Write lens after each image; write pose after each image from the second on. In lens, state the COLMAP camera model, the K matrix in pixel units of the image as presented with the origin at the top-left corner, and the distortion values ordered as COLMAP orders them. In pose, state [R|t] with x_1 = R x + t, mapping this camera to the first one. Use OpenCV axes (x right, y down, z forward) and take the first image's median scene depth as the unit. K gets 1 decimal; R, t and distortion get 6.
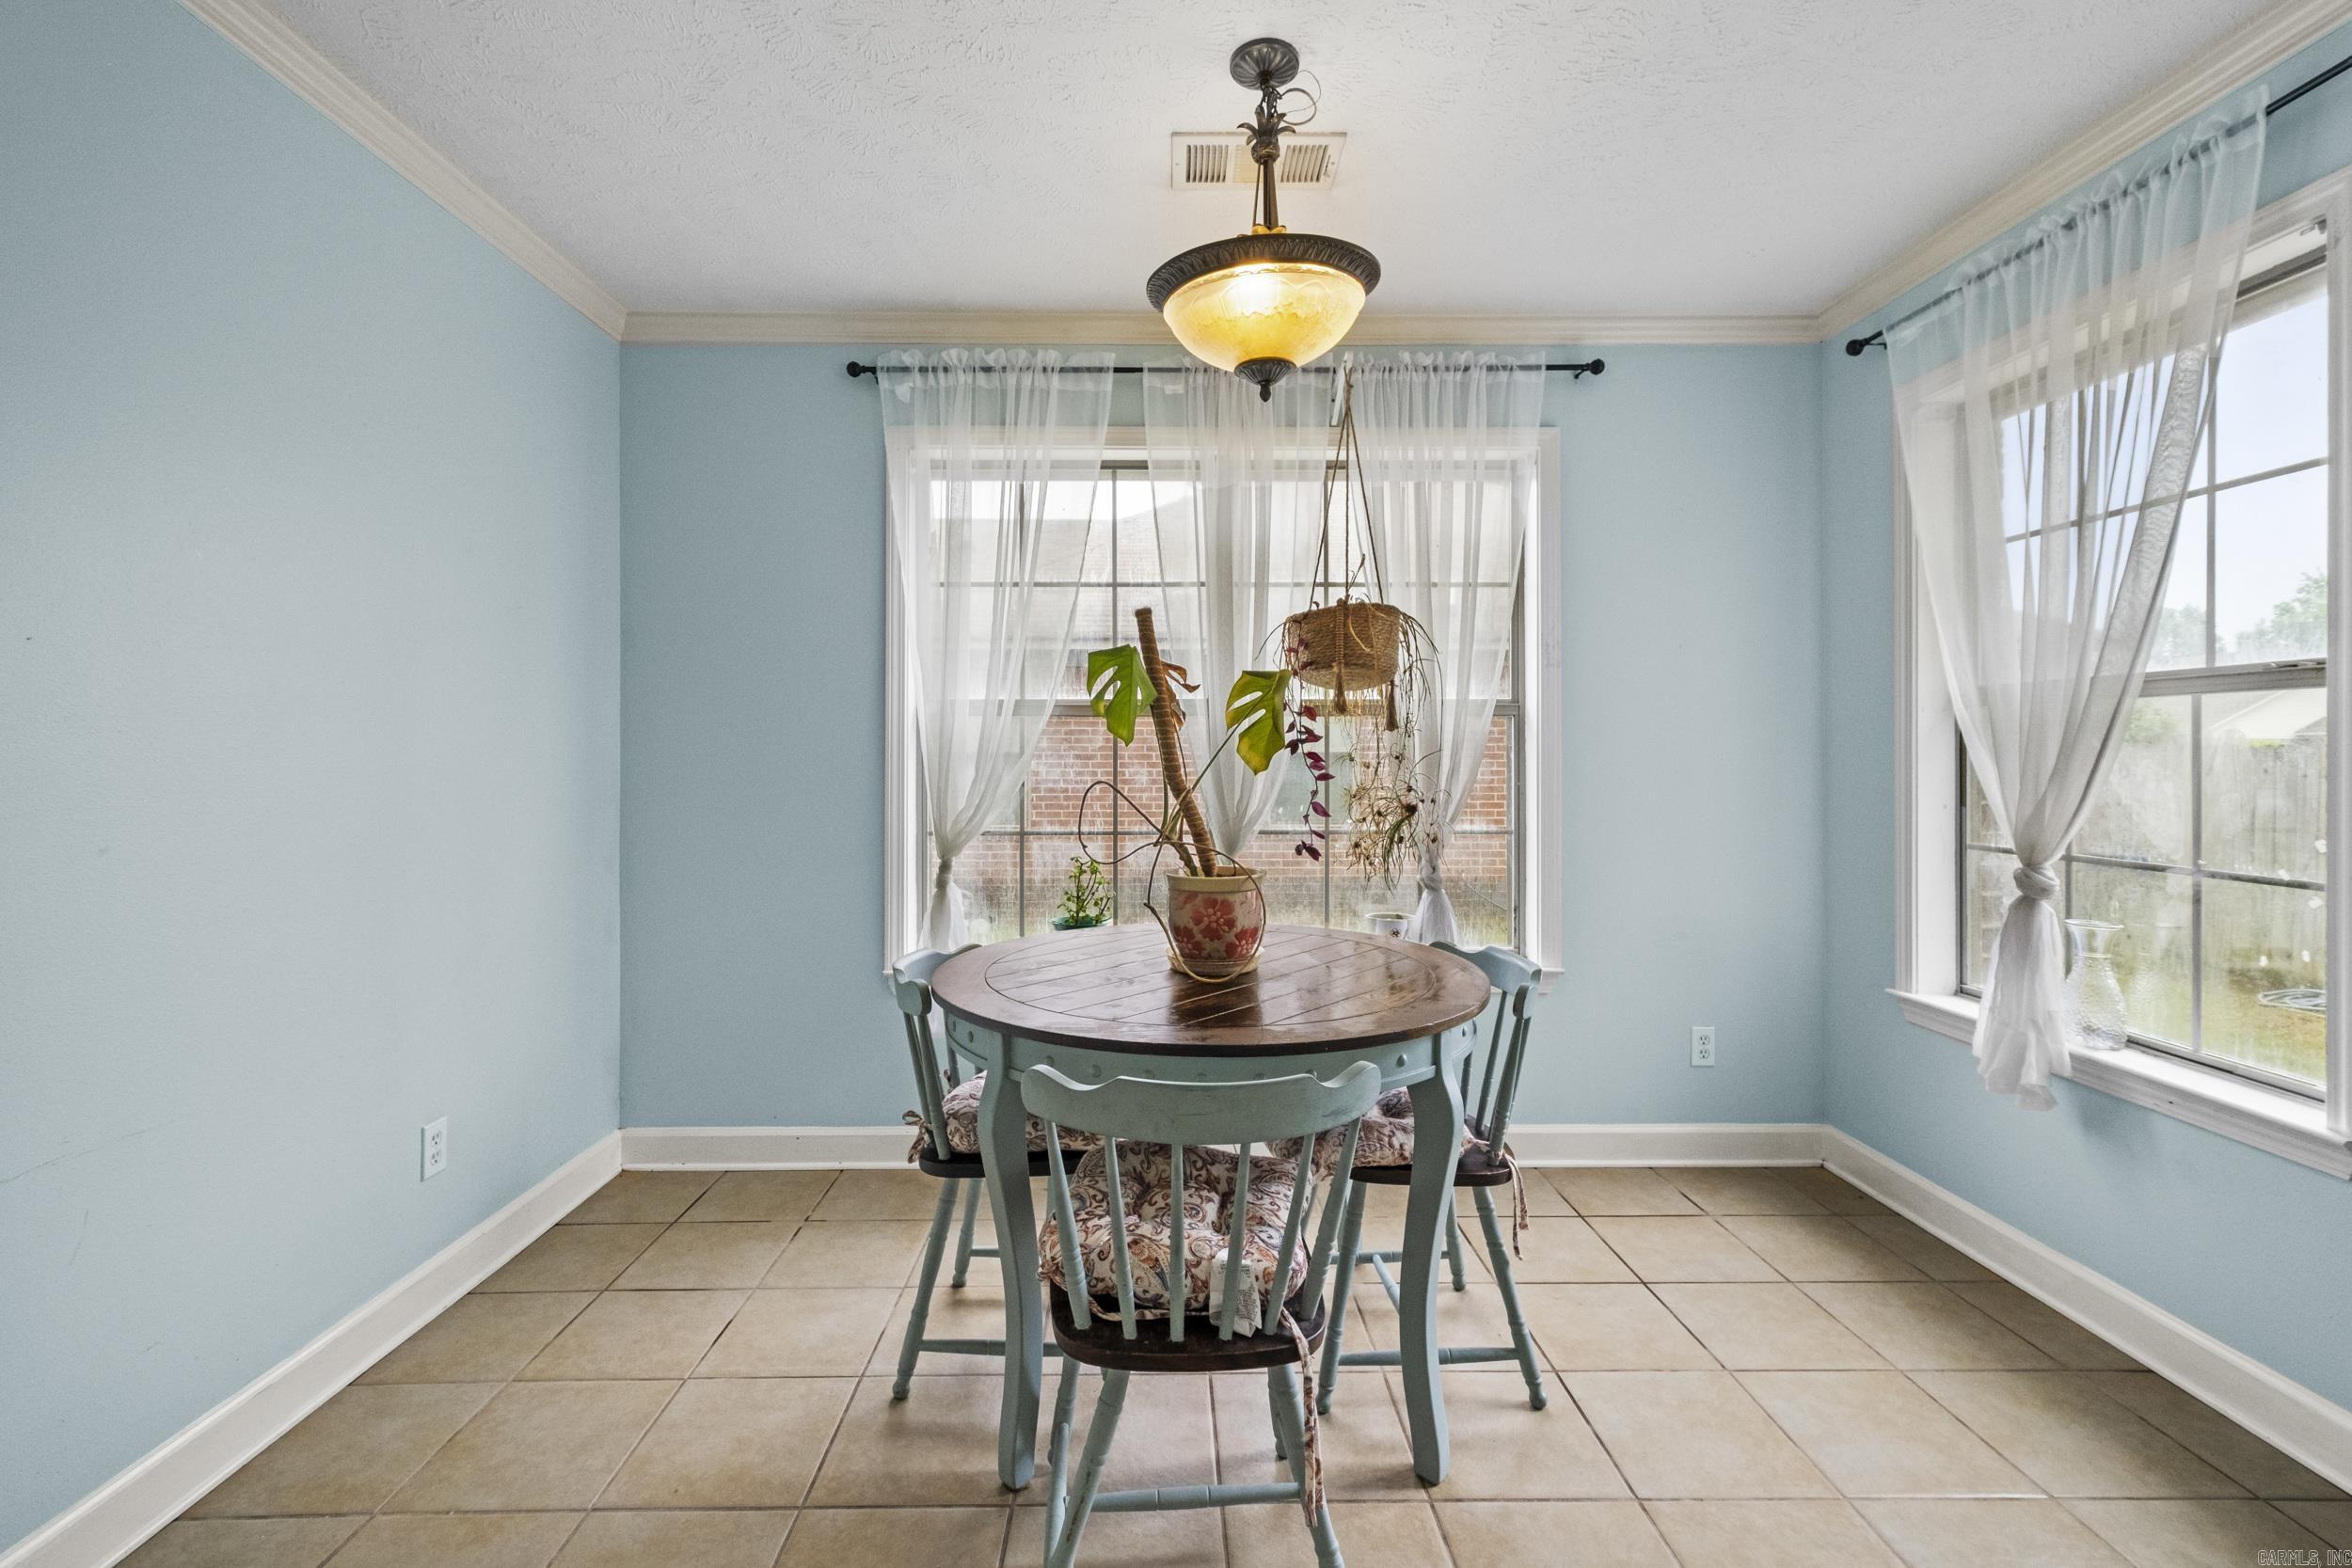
lens RADIAL K [[1026.7, 0, 1177.7], [0, 1026.7, 731.5], [0, 0, 1]] dist [0.006399, 0.001059]
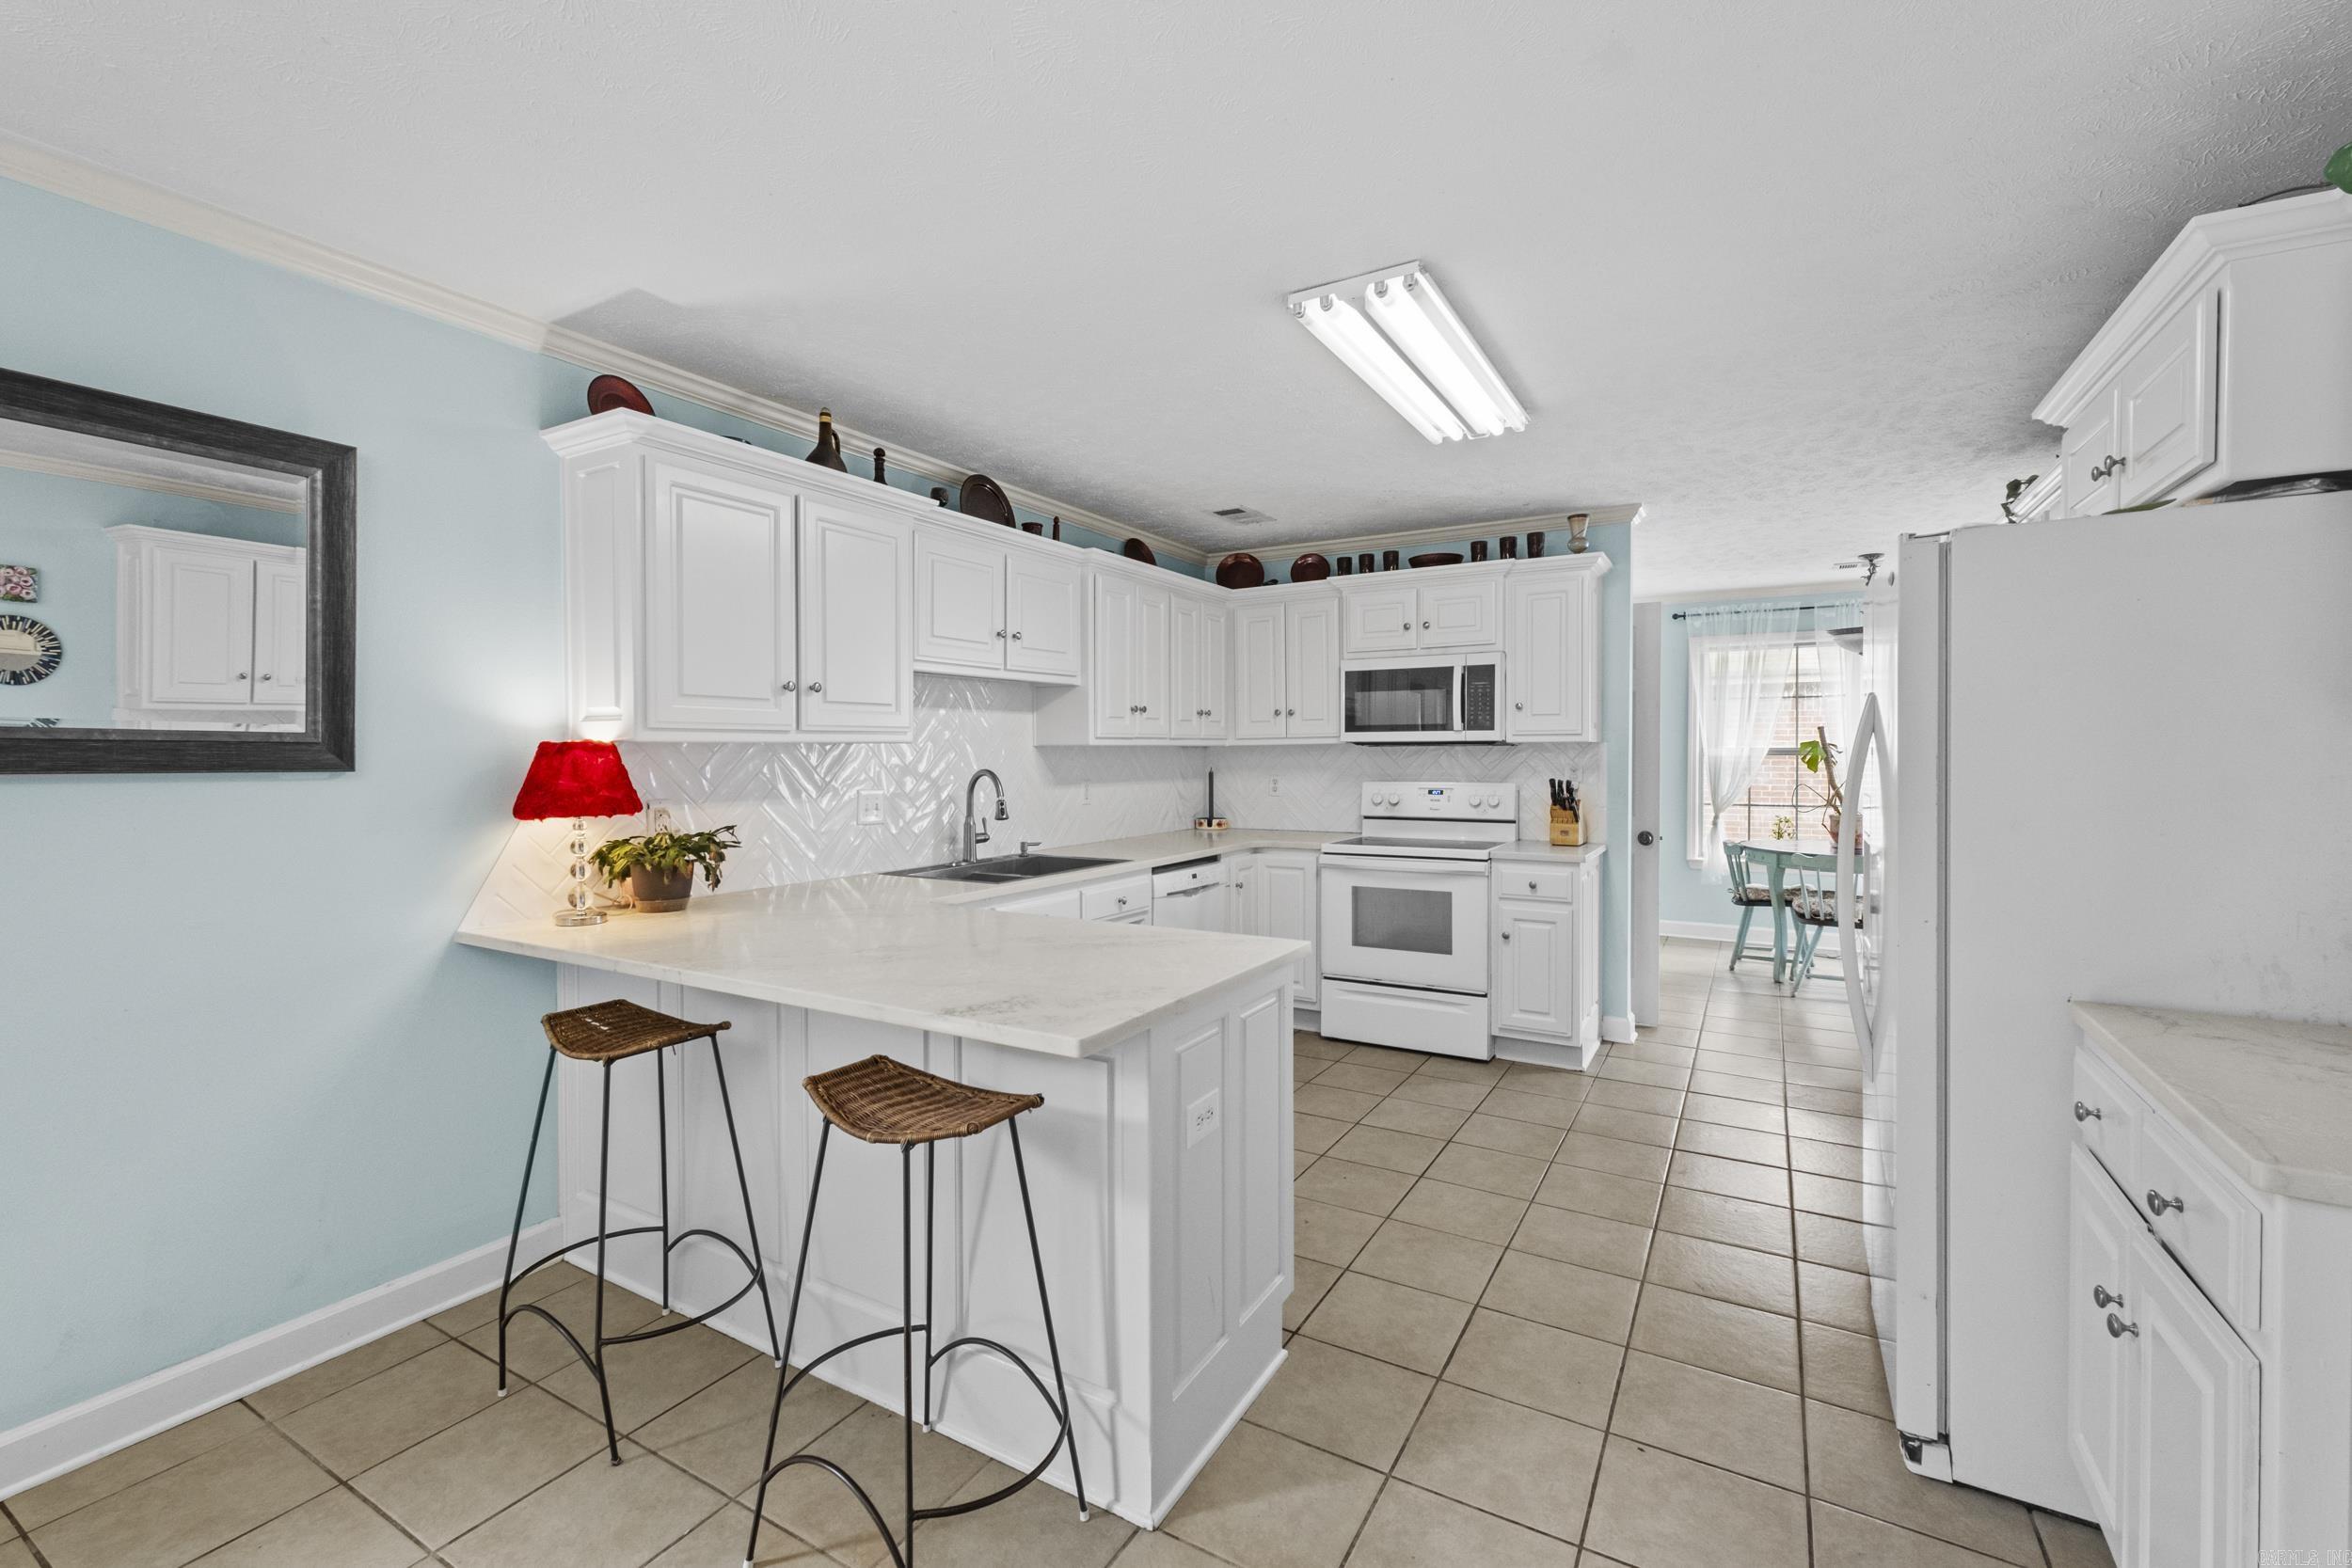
lens RADIAL K [[1026.7, 0, 1162.8], [0, 1026.7, 768.6], [0, 0, 1]] dist [0.006399, 0.001059]
pose [[0.846943, 0.003351, -0.531674, -0.058271], [0.019808, 0.999087, 0.037851, -0.142803], [0.531315, -0.042589, 0.846103, -2.465650]]
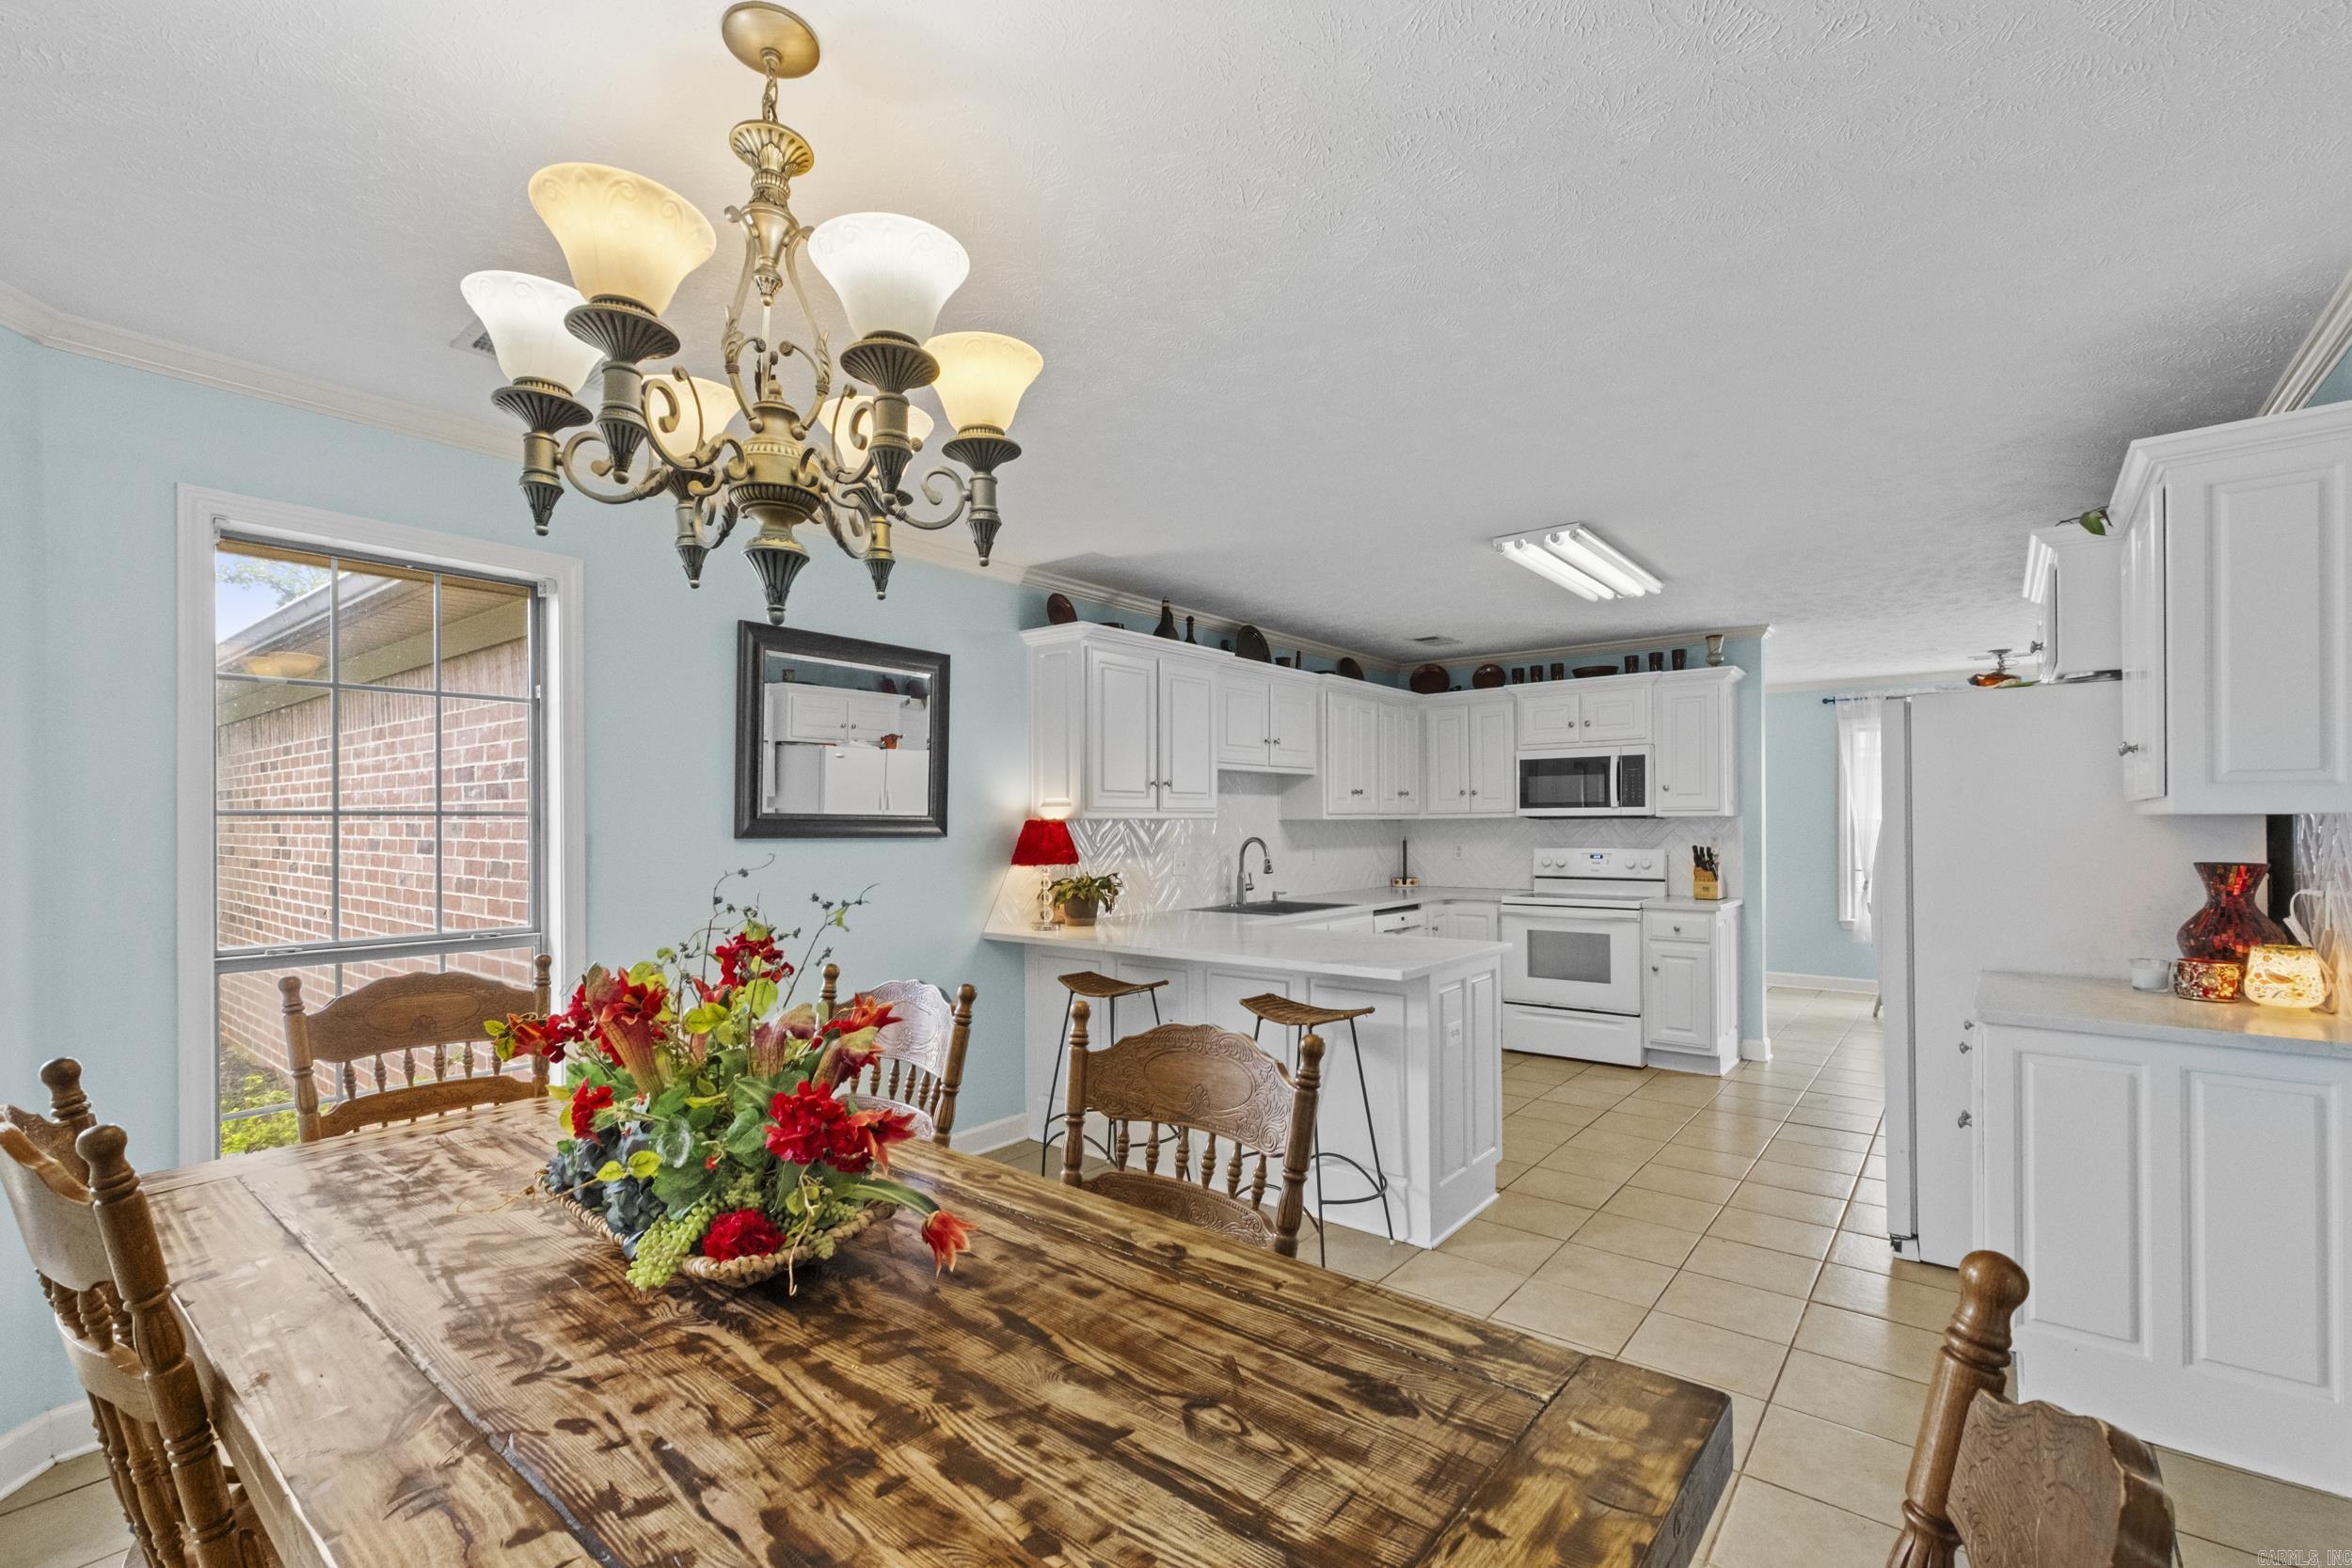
lens RADIAL K [[1026.7, 0, 1145.6], [0, 1026.7, 819.1], [0, 0, 1]] dist [0.006399, 0.001059]
pose [[0.753084, -0.007877, -0.657877, 0.182378], [0.024287, 0.999580, 0.015834, -0.171180], [0.657476, -0.027902, 0.752959, -3.197713]]
